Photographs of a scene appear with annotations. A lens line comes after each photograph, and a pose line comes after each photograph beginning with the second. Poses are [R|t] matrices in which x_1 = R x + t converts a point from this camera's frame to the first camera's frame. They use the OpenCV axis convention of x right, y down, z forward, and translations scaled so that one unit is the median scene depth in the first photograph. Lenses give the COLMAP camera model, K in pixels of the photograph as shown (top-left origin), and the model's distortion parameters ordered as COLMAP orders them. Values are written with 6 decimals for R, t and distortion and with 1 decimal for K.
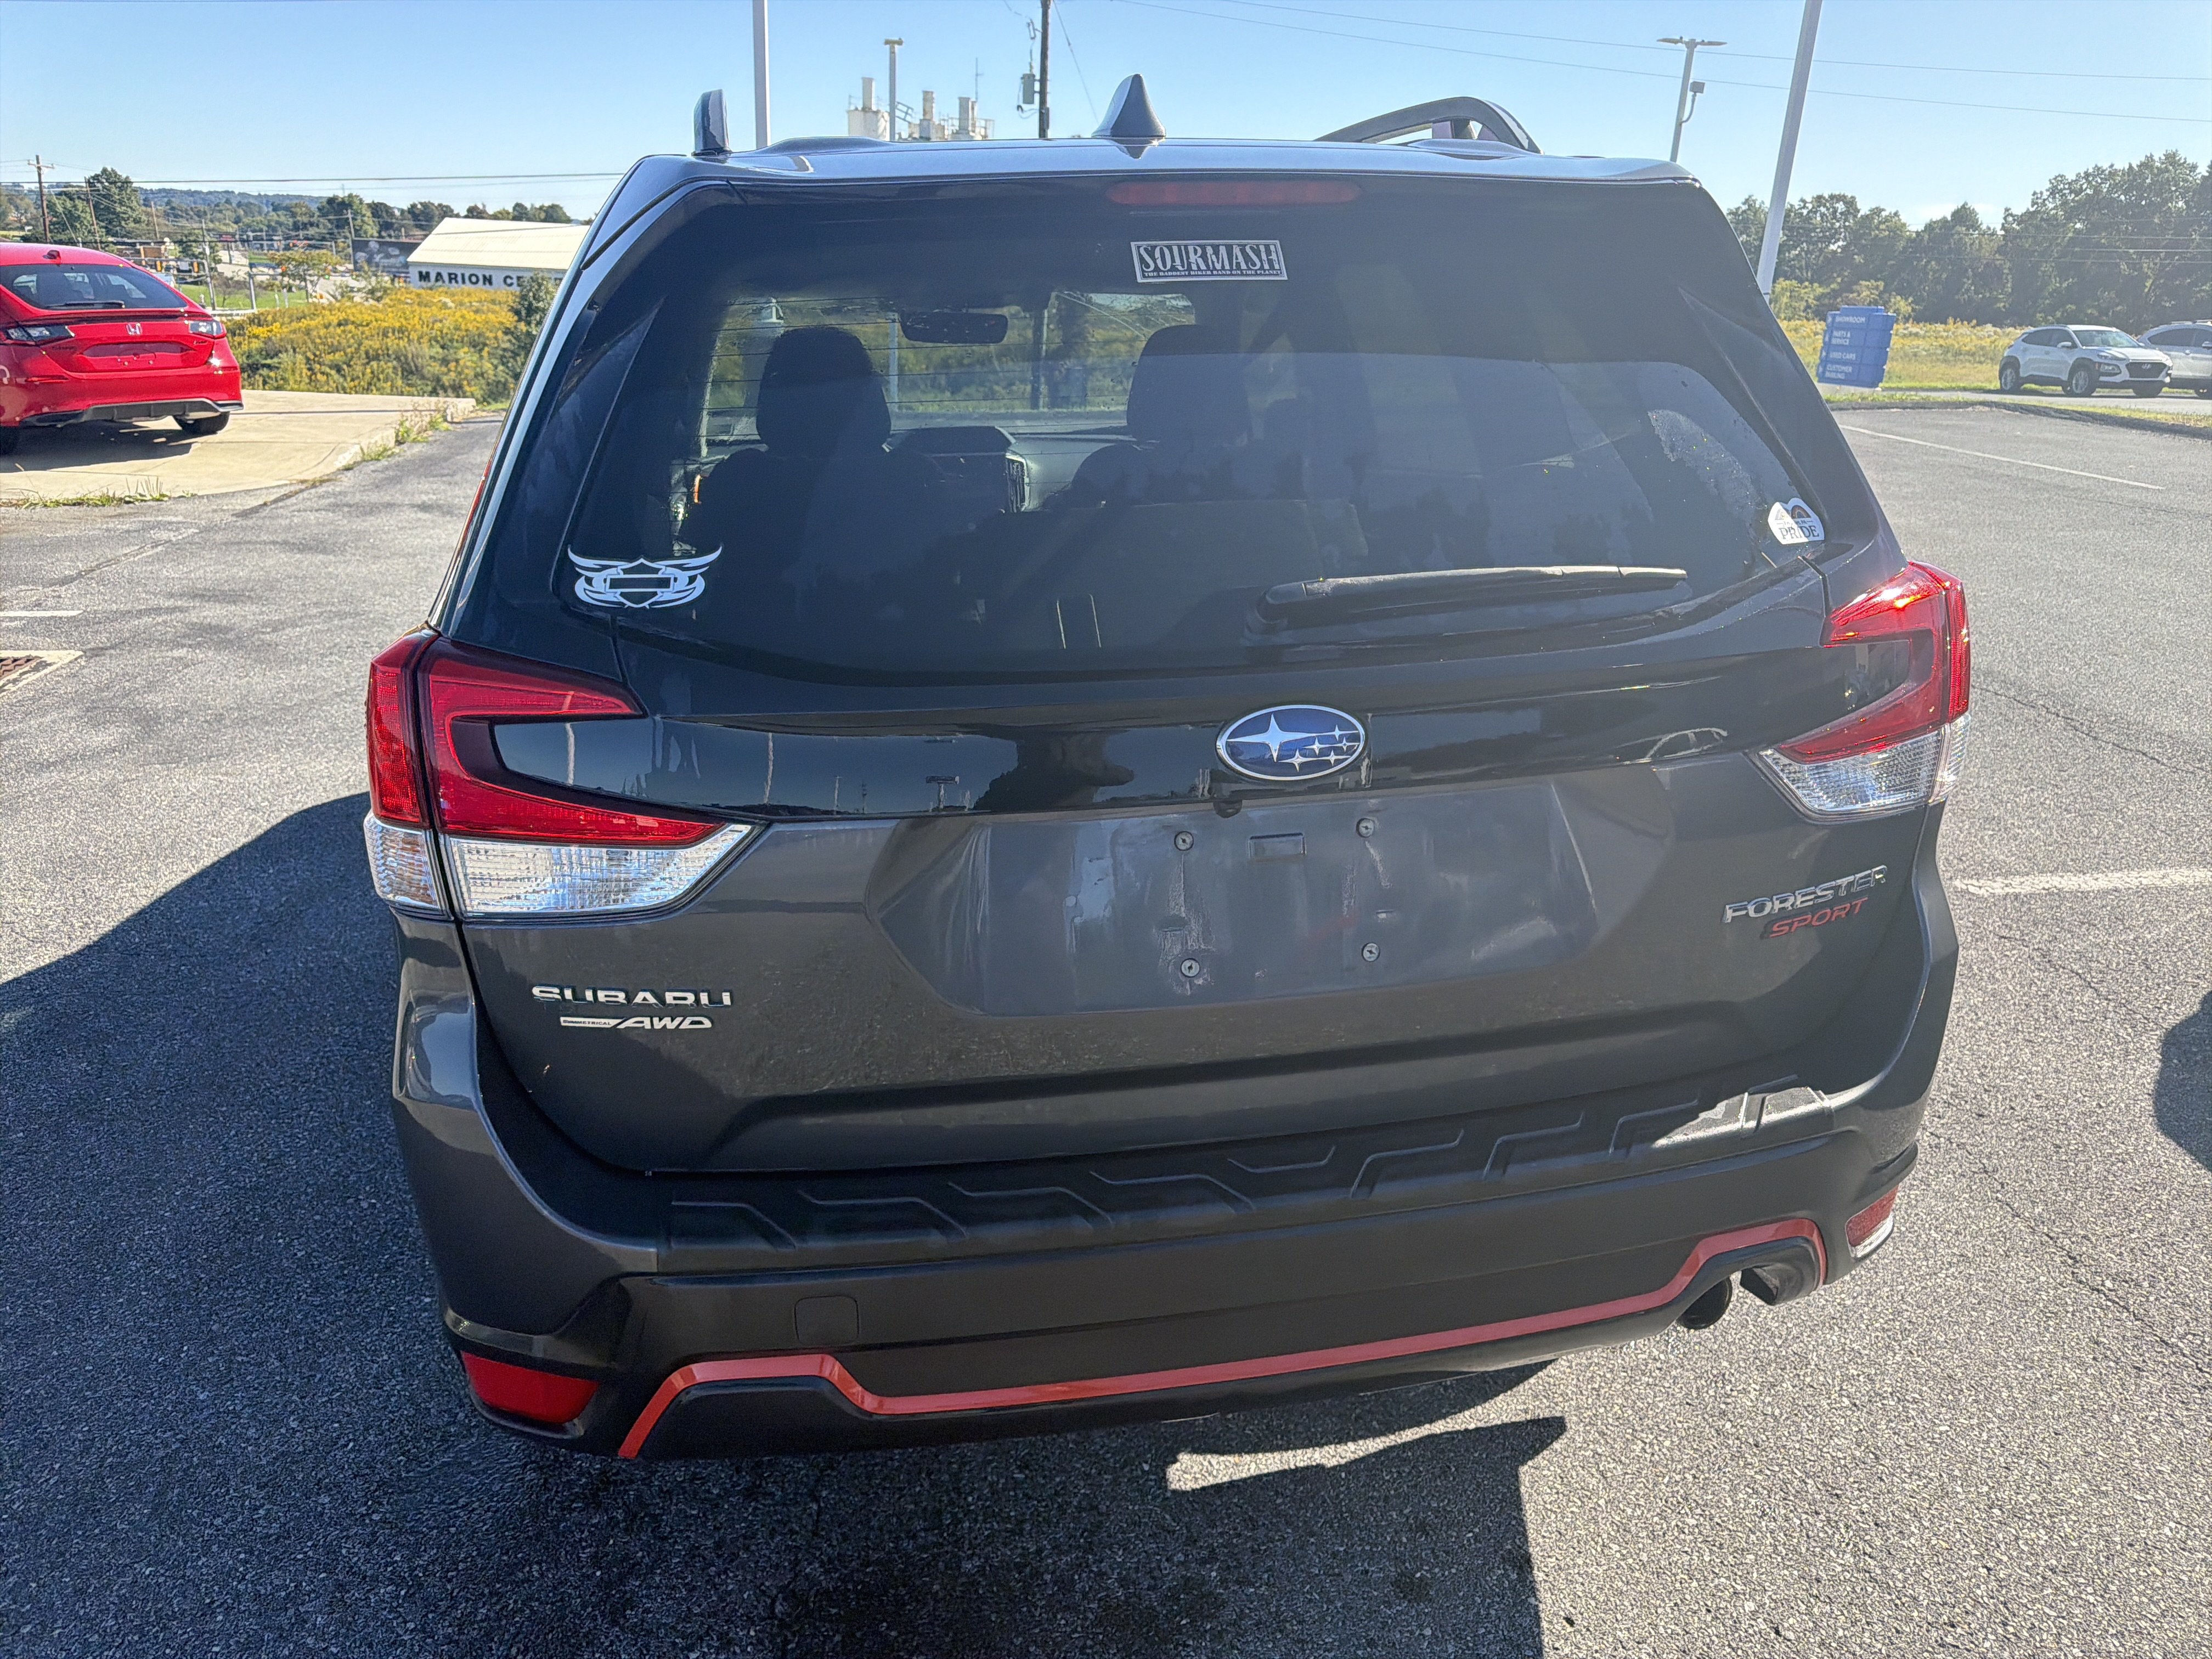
lens RADIAL K [[1603.4, 0, 1091.1], [0, 1603.4, 812.5], [0, 0, 1]] dist [0.031077, -0.032902]
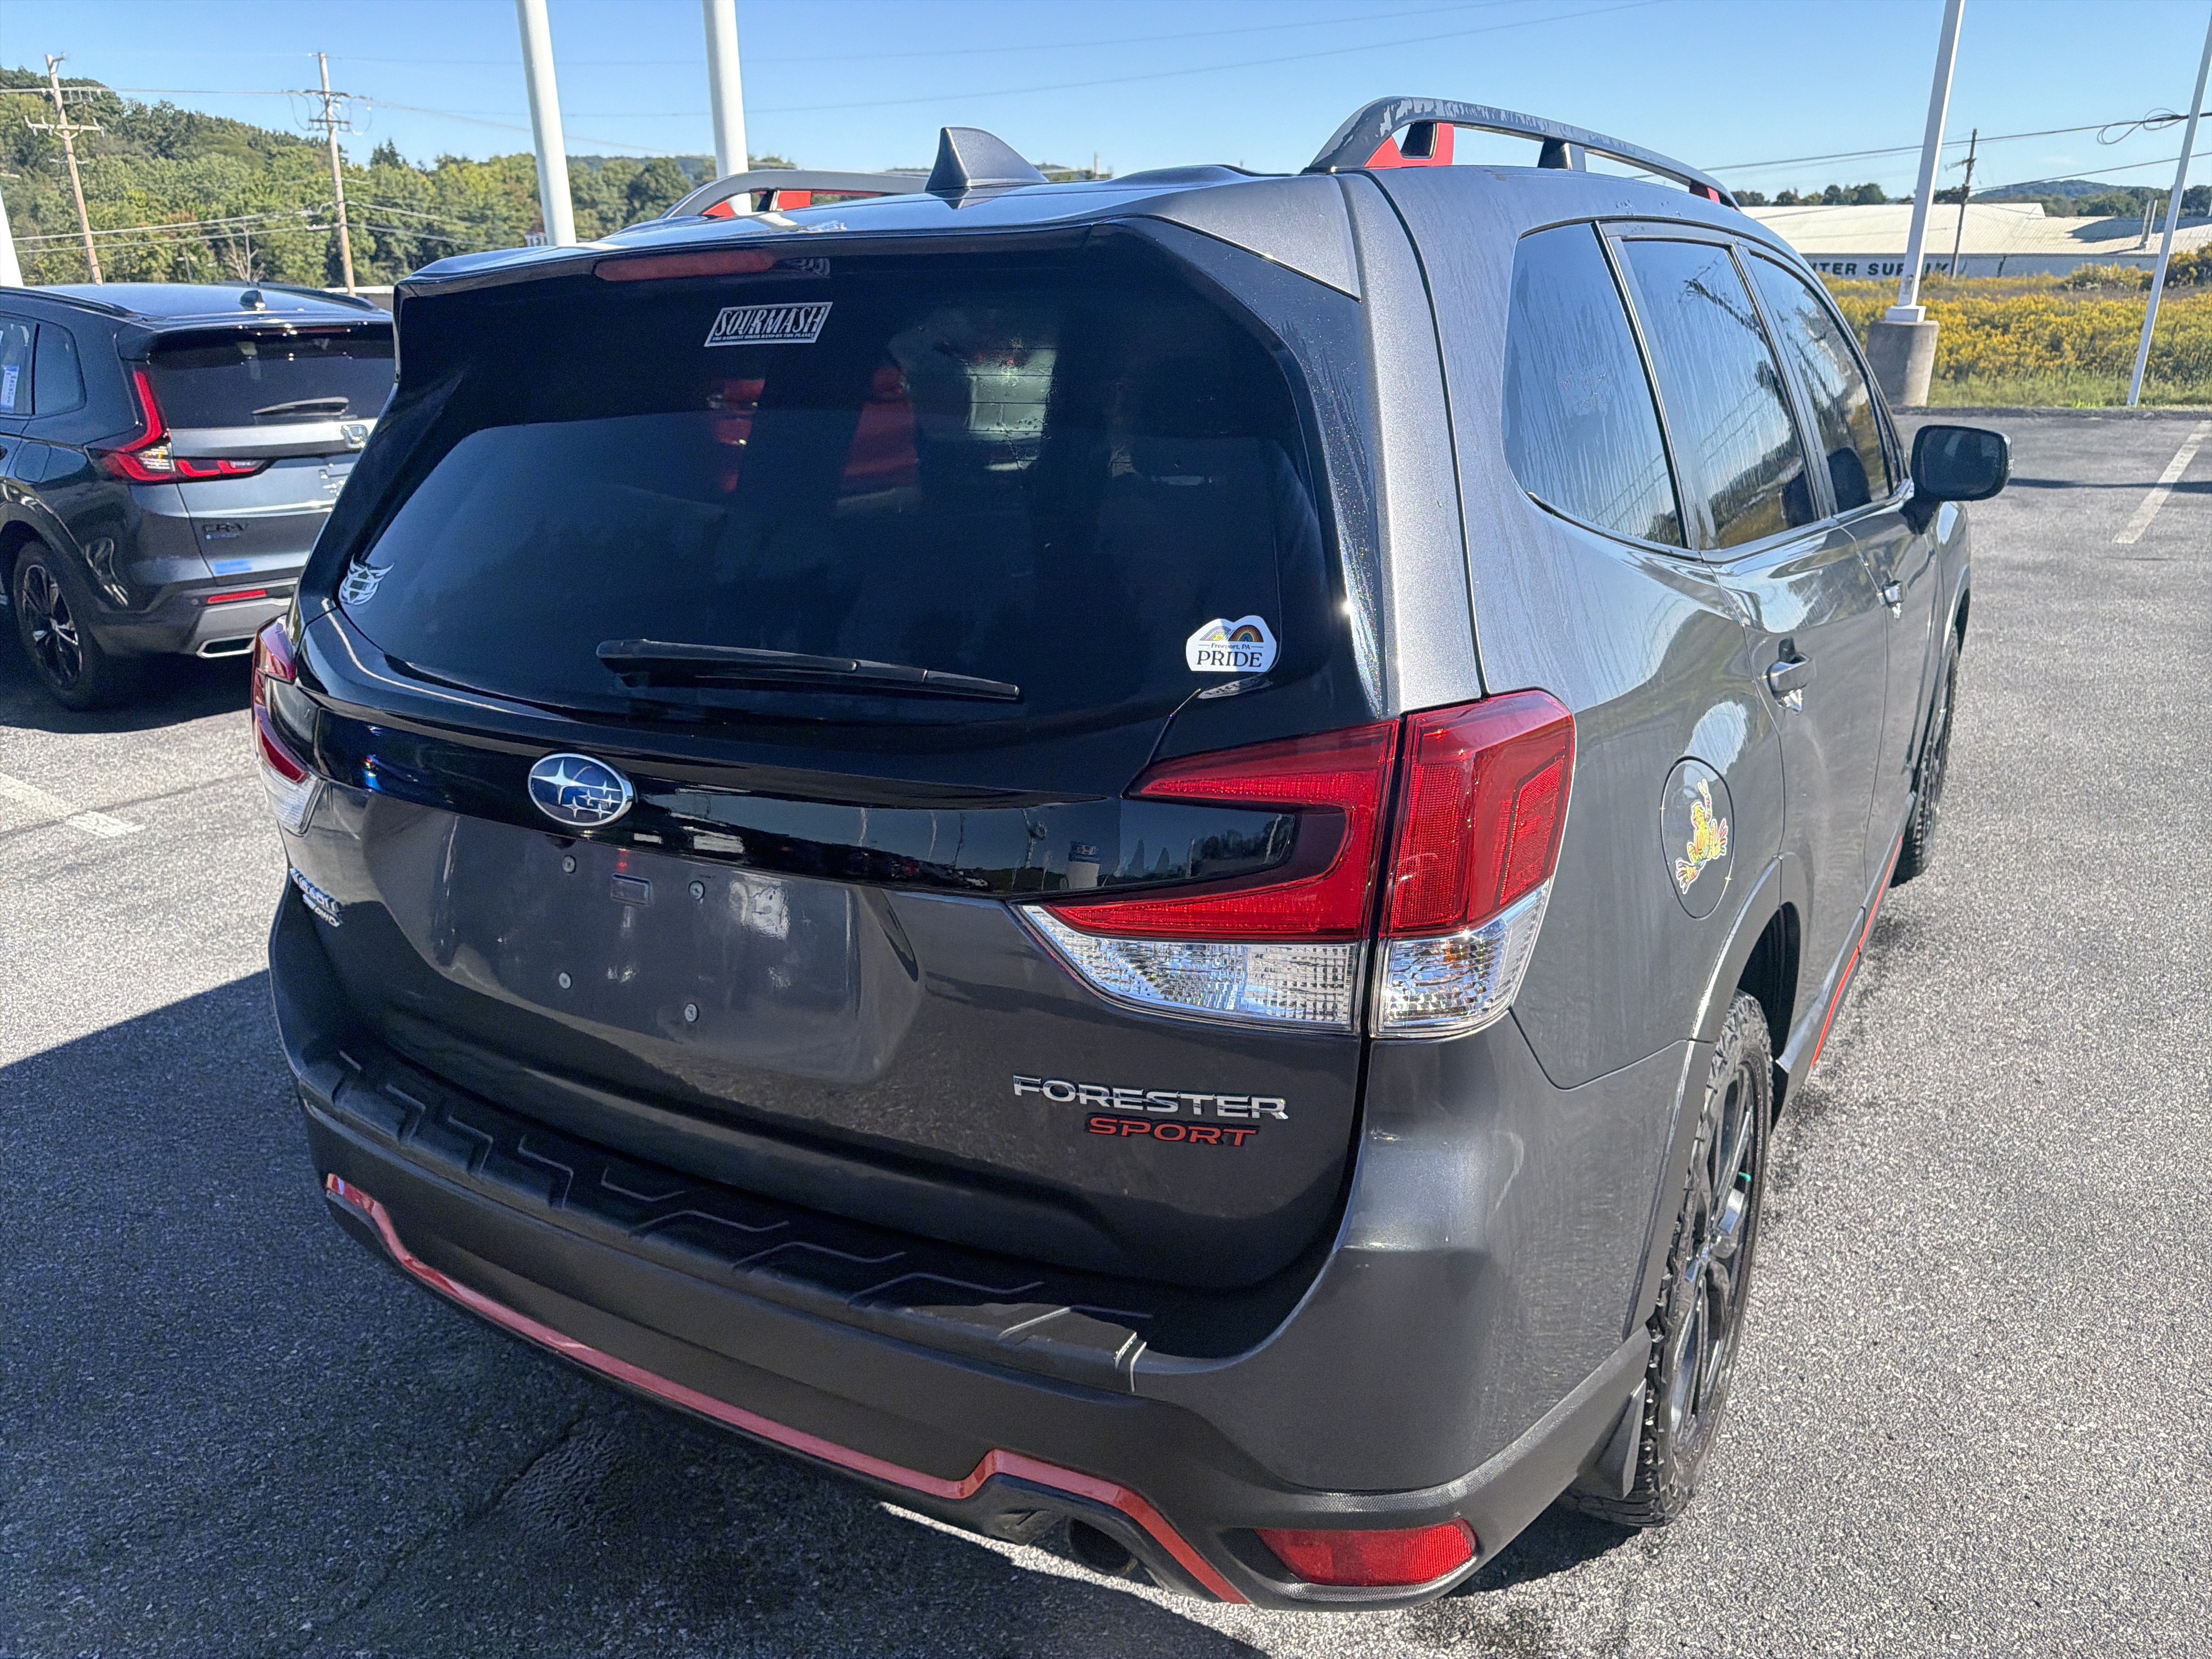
lens RADIAL K [[1603.4, 0, 1098.9], [0, 1603.4, 849.5], [0, 0, 1]] dist [0.031077, -0.032902]
pose [[0.729849, 0.199550, -0.653835, 0.831845], [-0.181506, 0.978684, 0.096086, -0.130766], [0.659072, 0.048546, 0.750511, 0.328981]]
